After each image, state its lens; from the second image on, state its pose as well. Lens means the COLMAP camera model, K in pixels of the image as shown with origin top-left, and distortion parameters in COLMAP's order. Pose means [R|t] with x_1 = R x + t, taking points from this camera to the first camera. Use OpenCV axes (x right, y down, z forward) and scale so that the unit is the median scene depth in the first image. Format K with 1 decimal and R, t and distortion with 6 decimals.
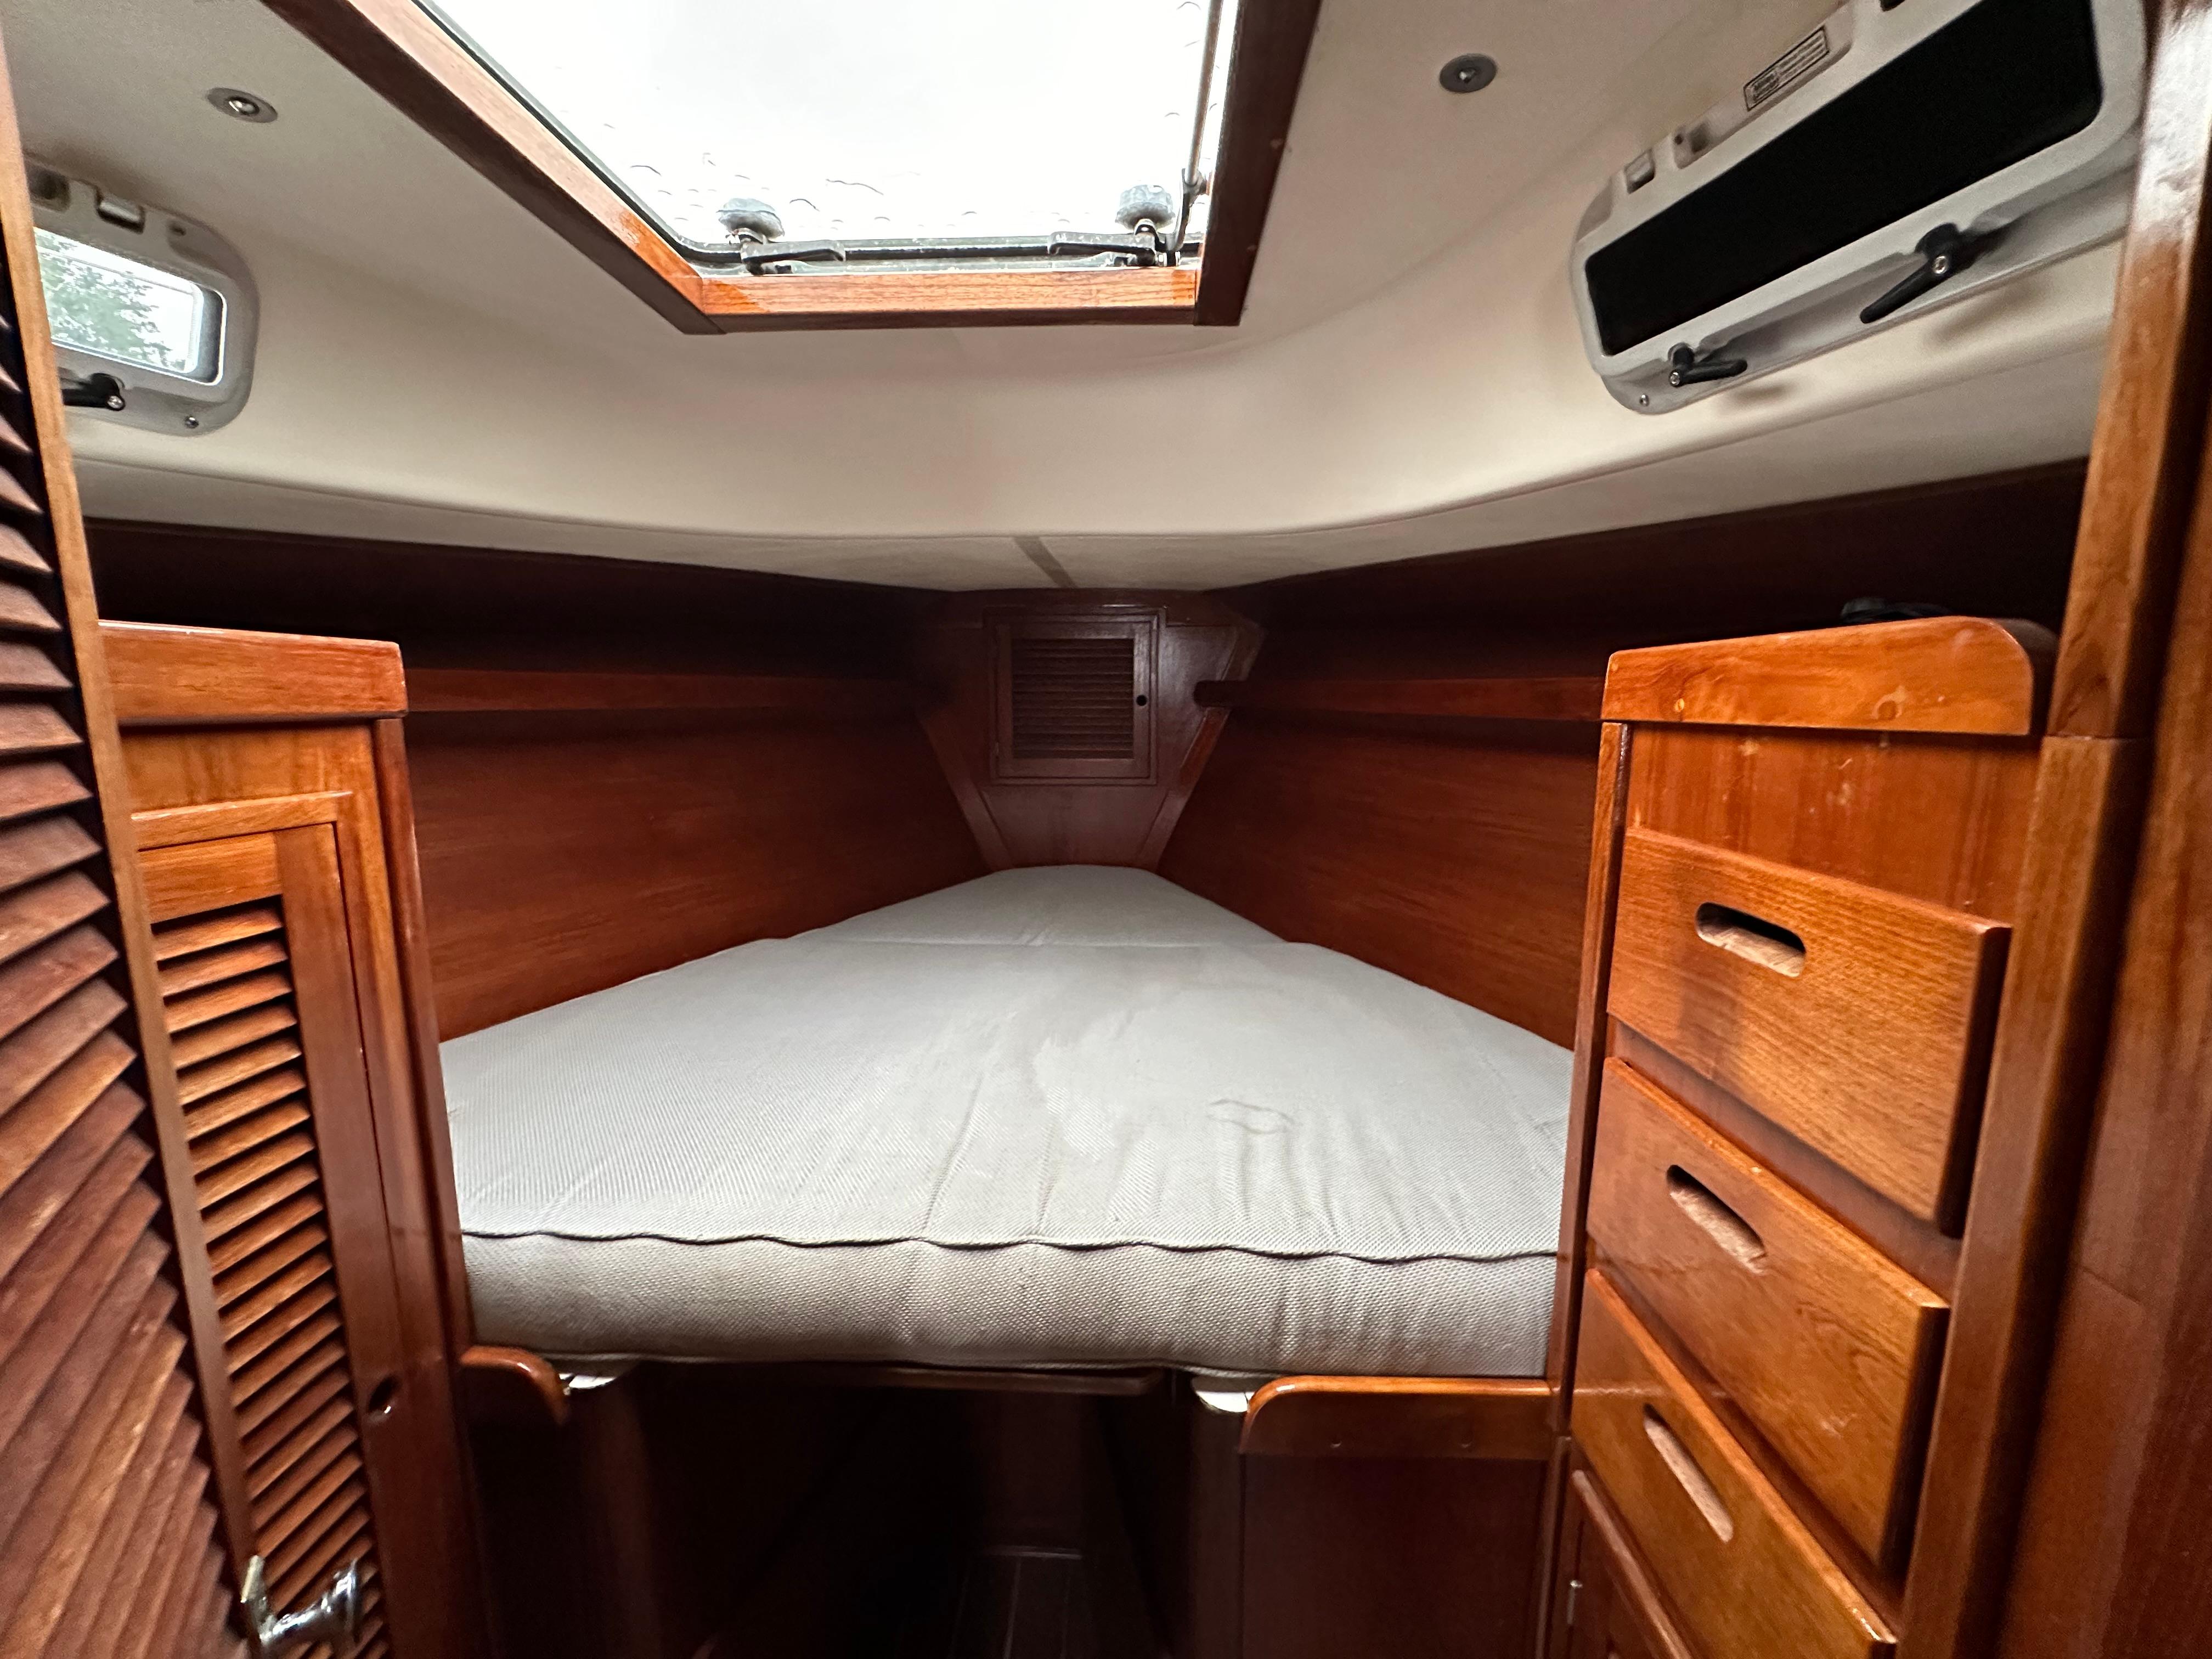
lens RADIAL K [[910.7, 0, 1106.0], [0, 910.7, 829.5], [0, 0, 1]] dist [-0.000724, 0.000186]
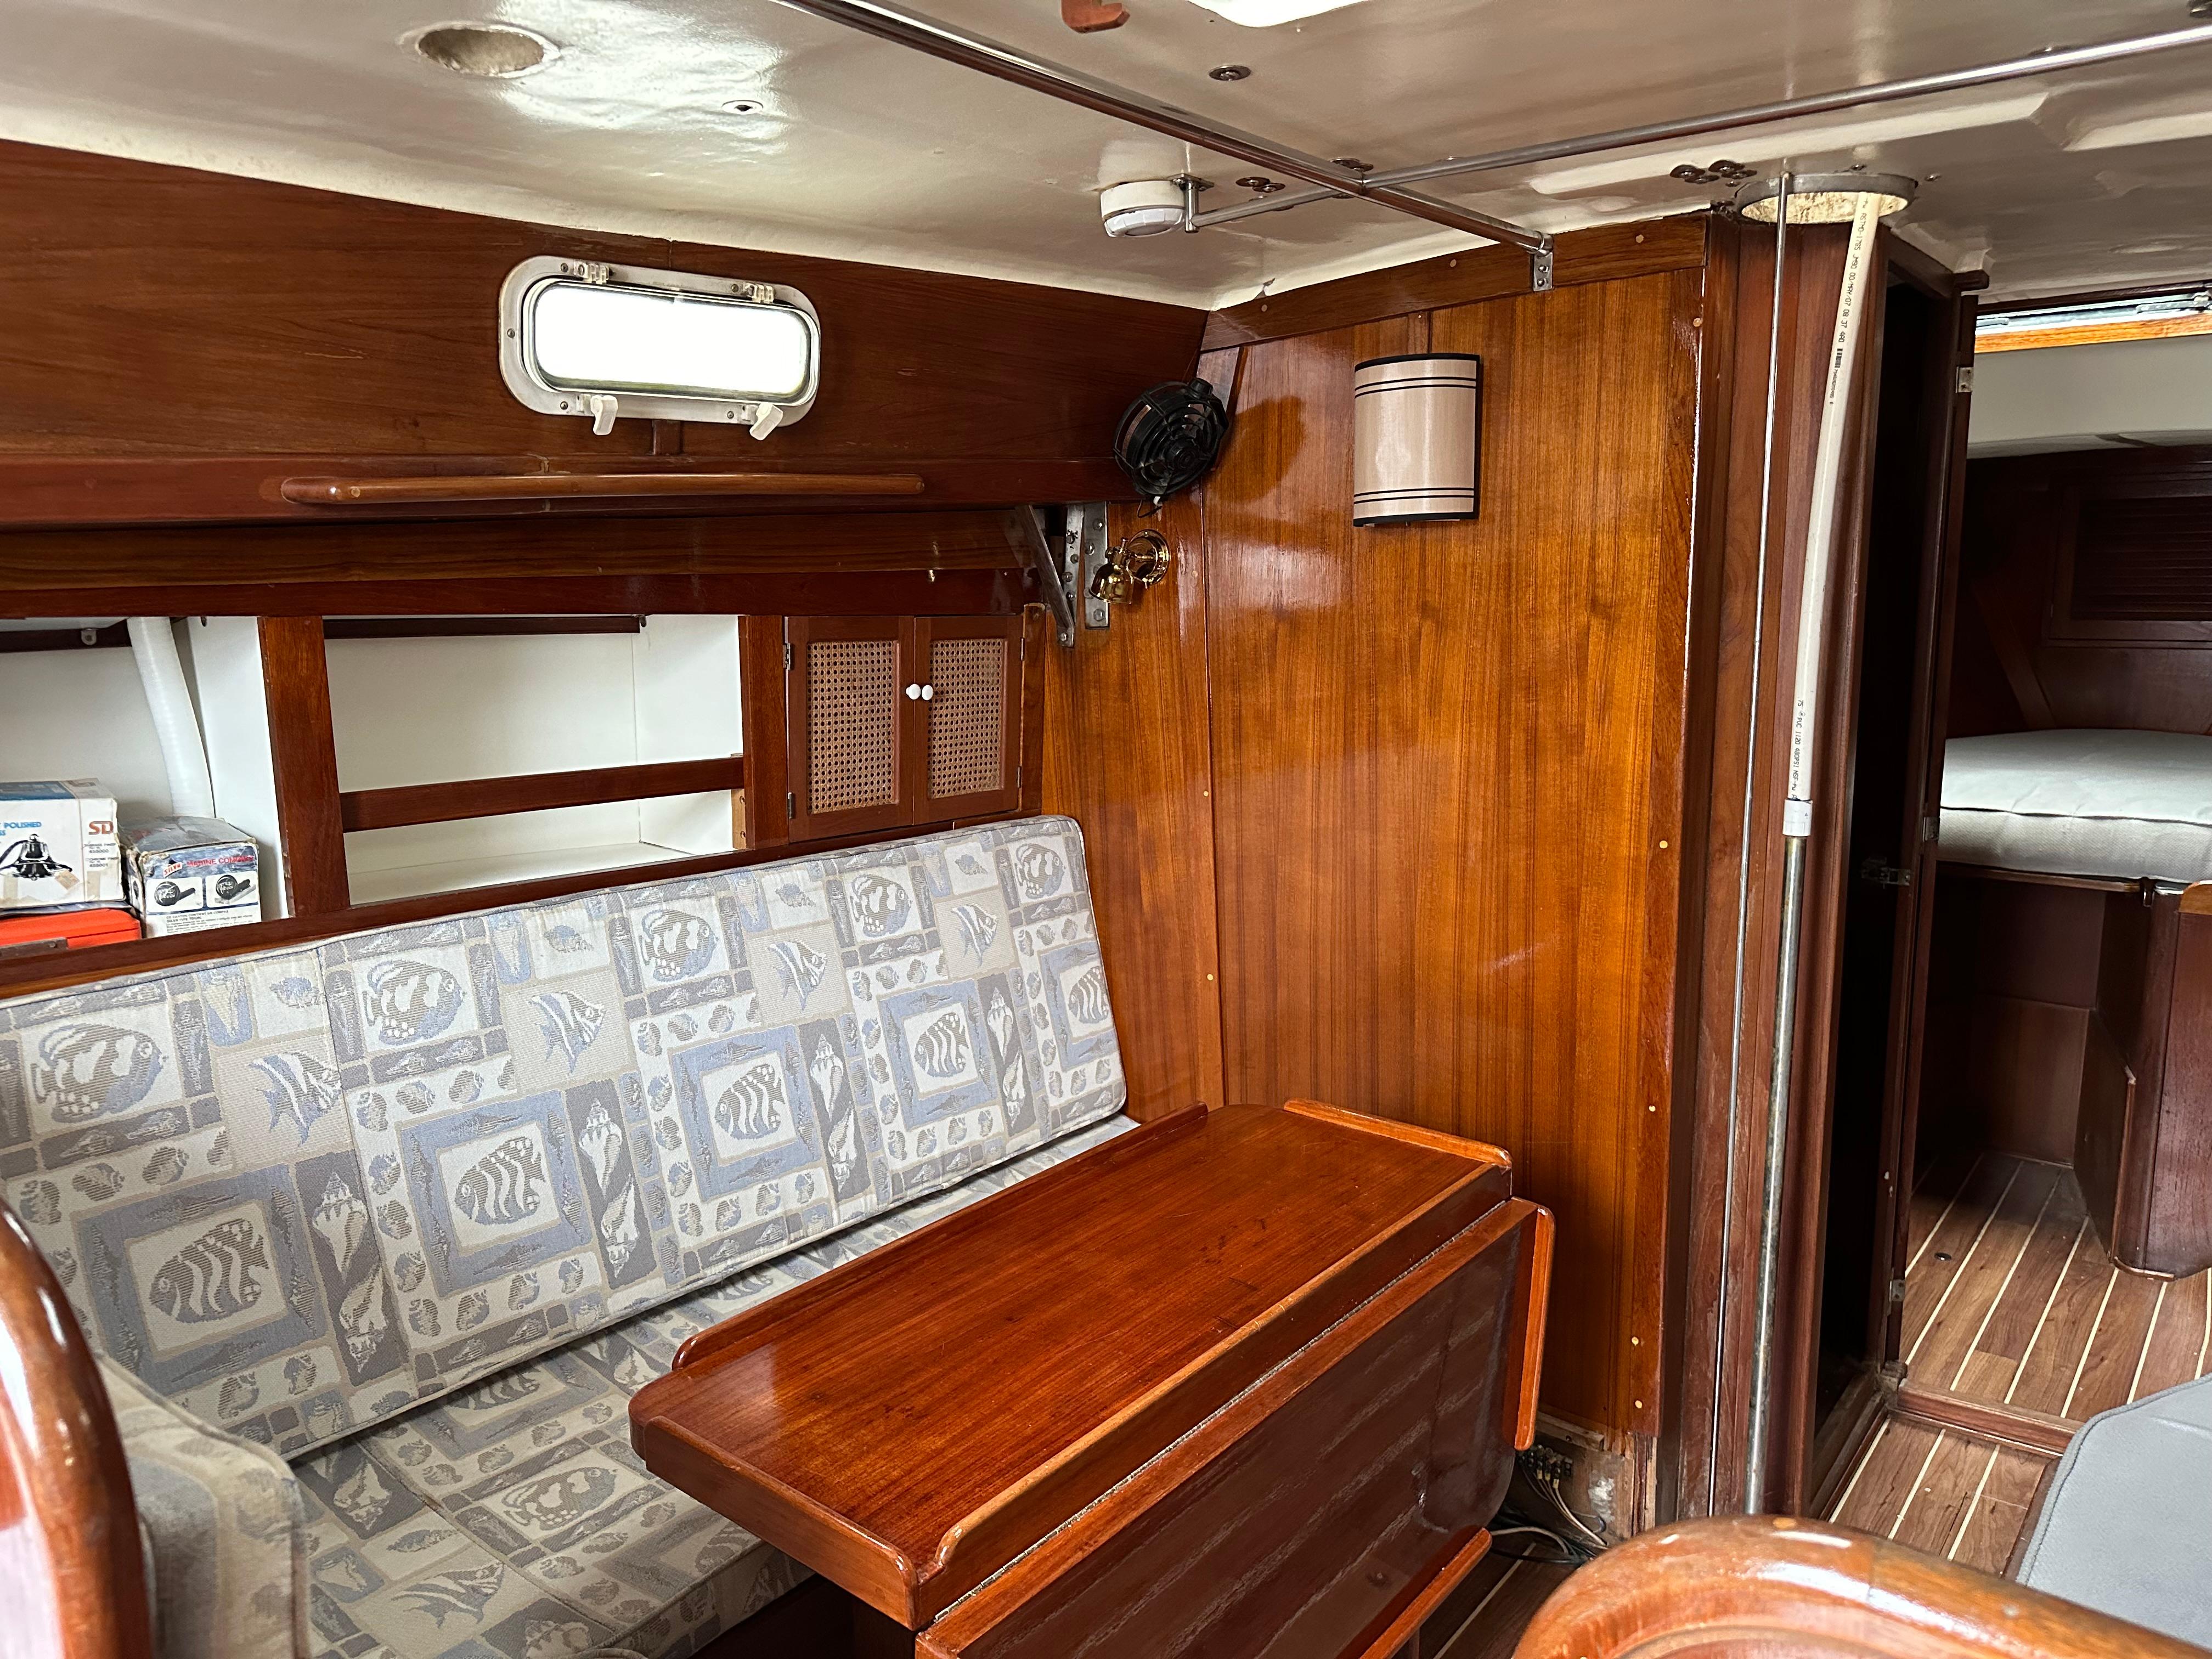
lens RADIAL K [[1578.6, 0, 1106.0], [0, 1578.6, 829.5], [0, 0, 1]] dist [0.153710, -0.189217]
pose [[0.812081, 0.081750, -0.577790, 0.150586], [-0.073473, 0.996583, 0.037738, 0.271810], [0.578901, 0.011806, 0.815312, -1.792917]]
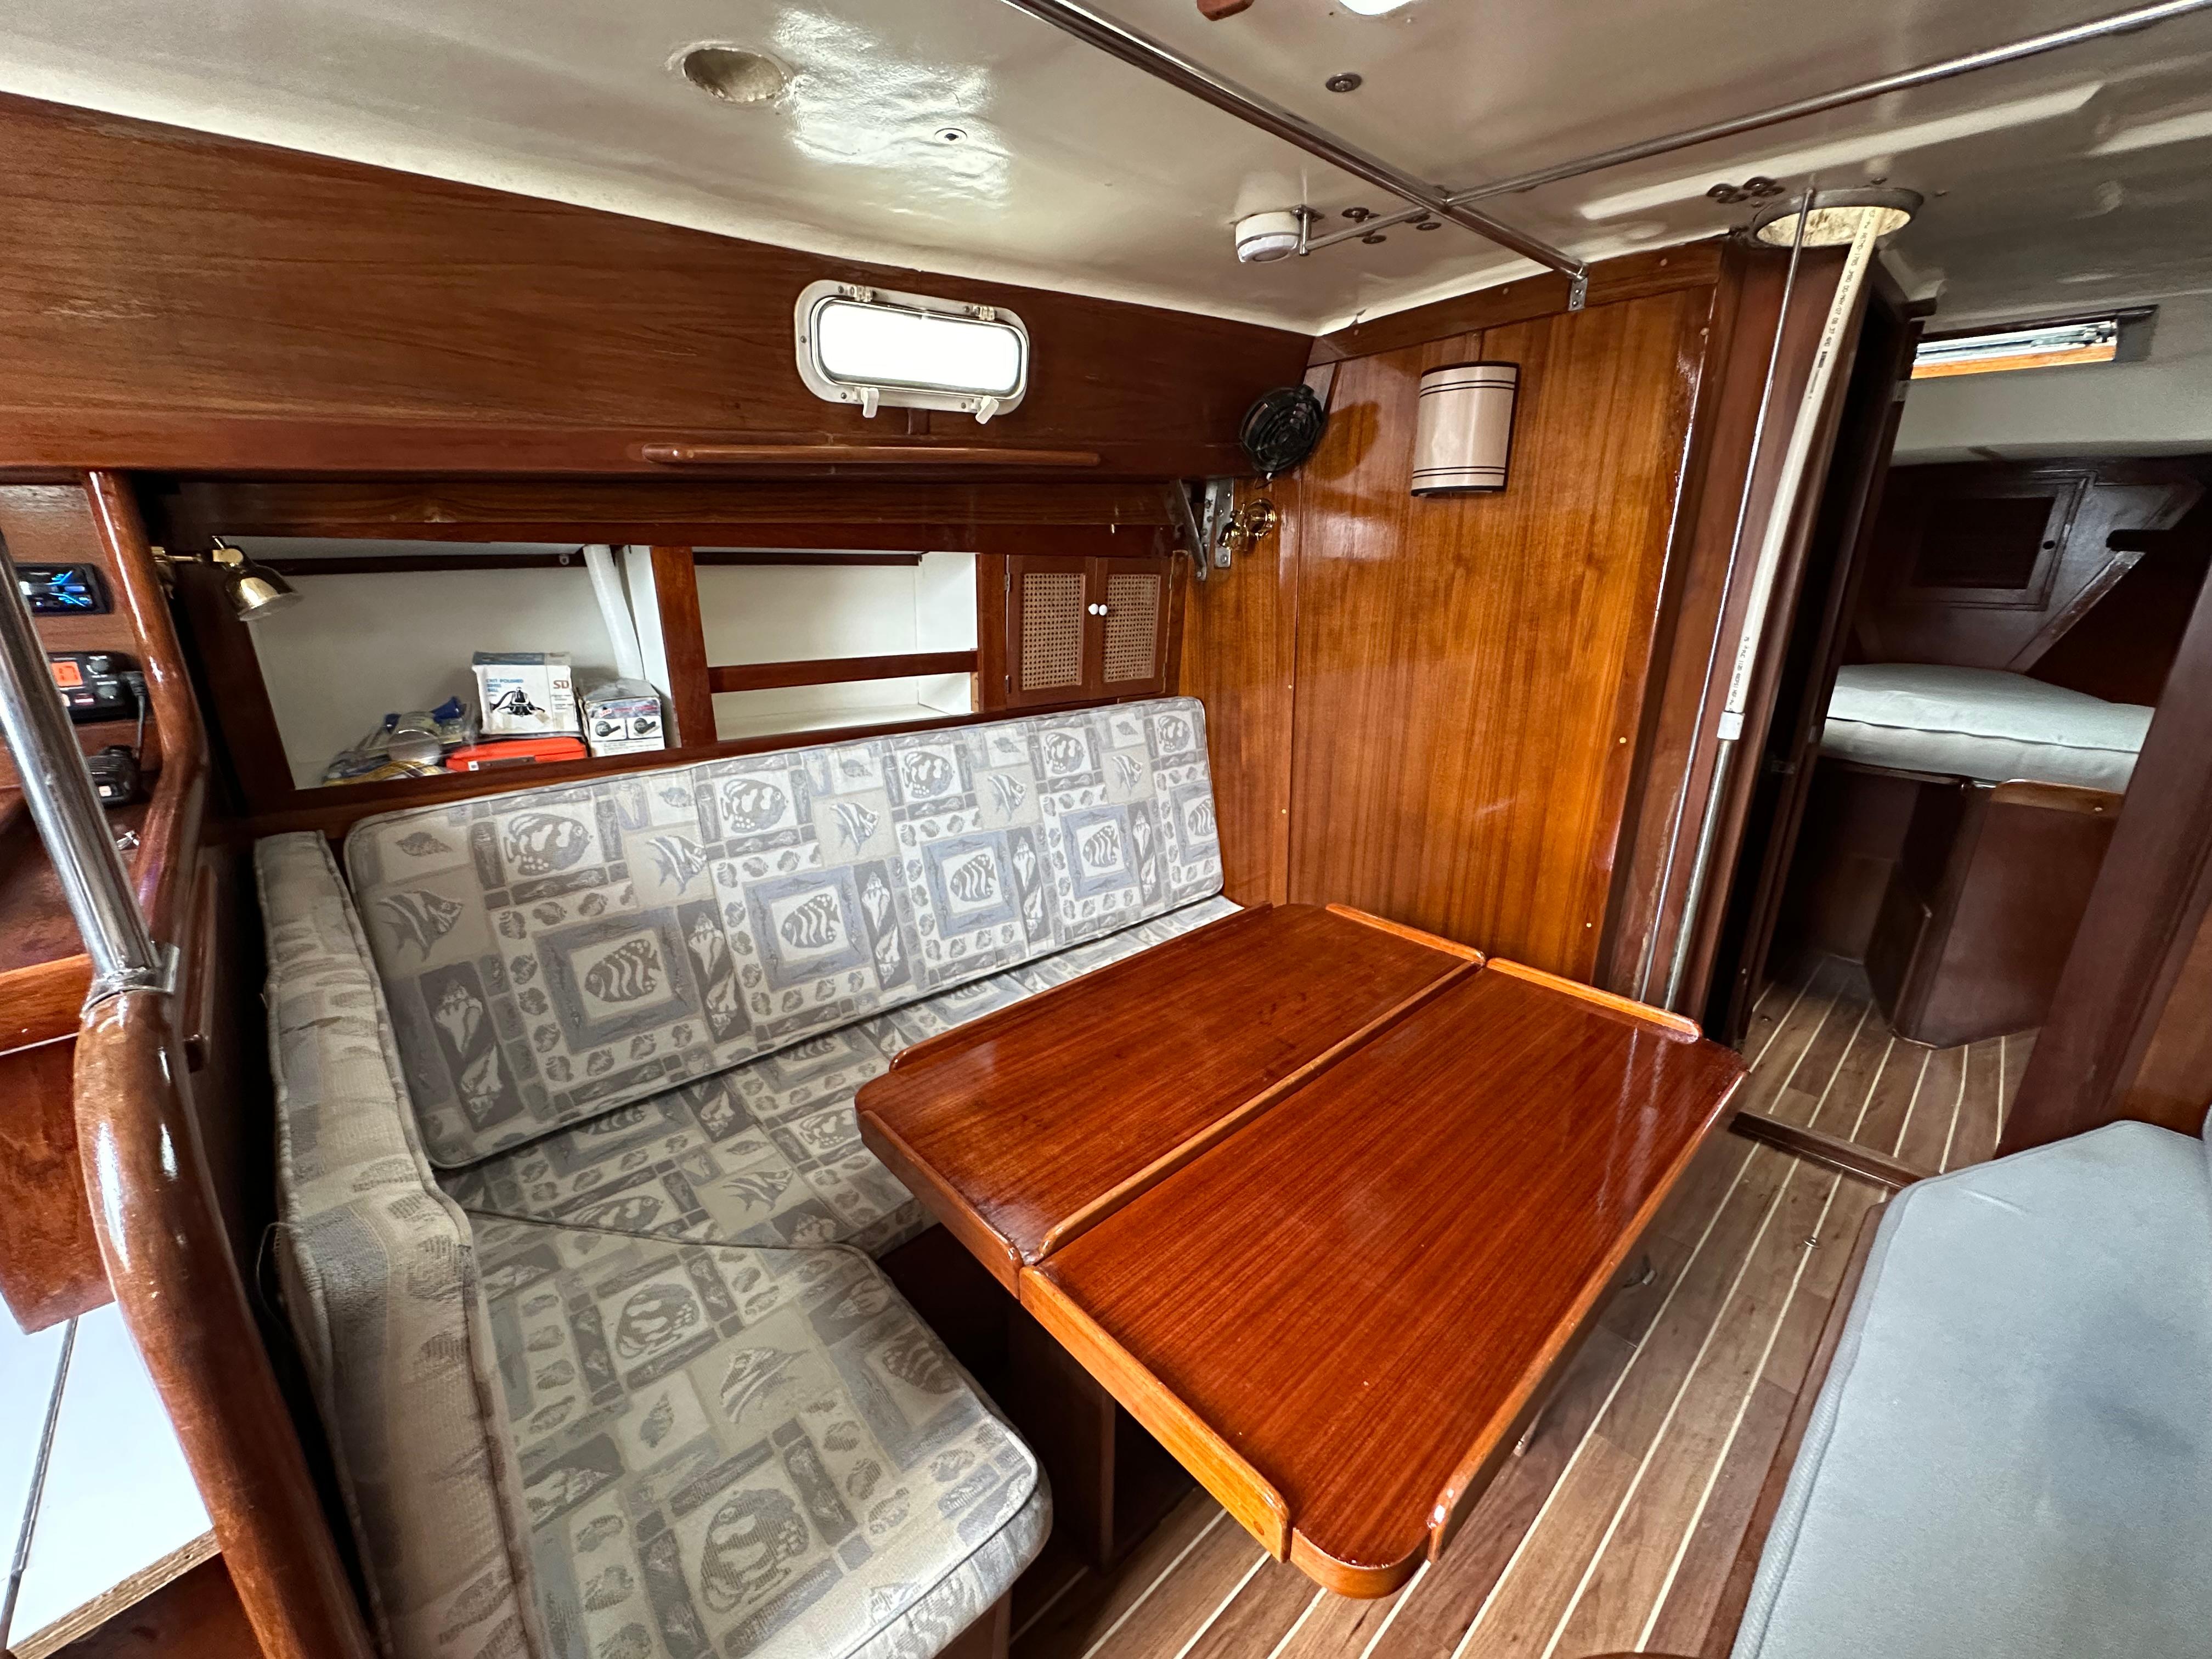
lens RADIAL K [[910.7, 0, 1106.0], [0, 910.7, 829.5], [0, 0, 1]] dist [-0.000724, 0.000186]
pose [[0.719396, 0.212555, -0.661279, 0.025757], [-0.109162, 0.974795, 0.194573, 0.260476], [0.685968, -0.067789, 0.724467, -1.571675]]
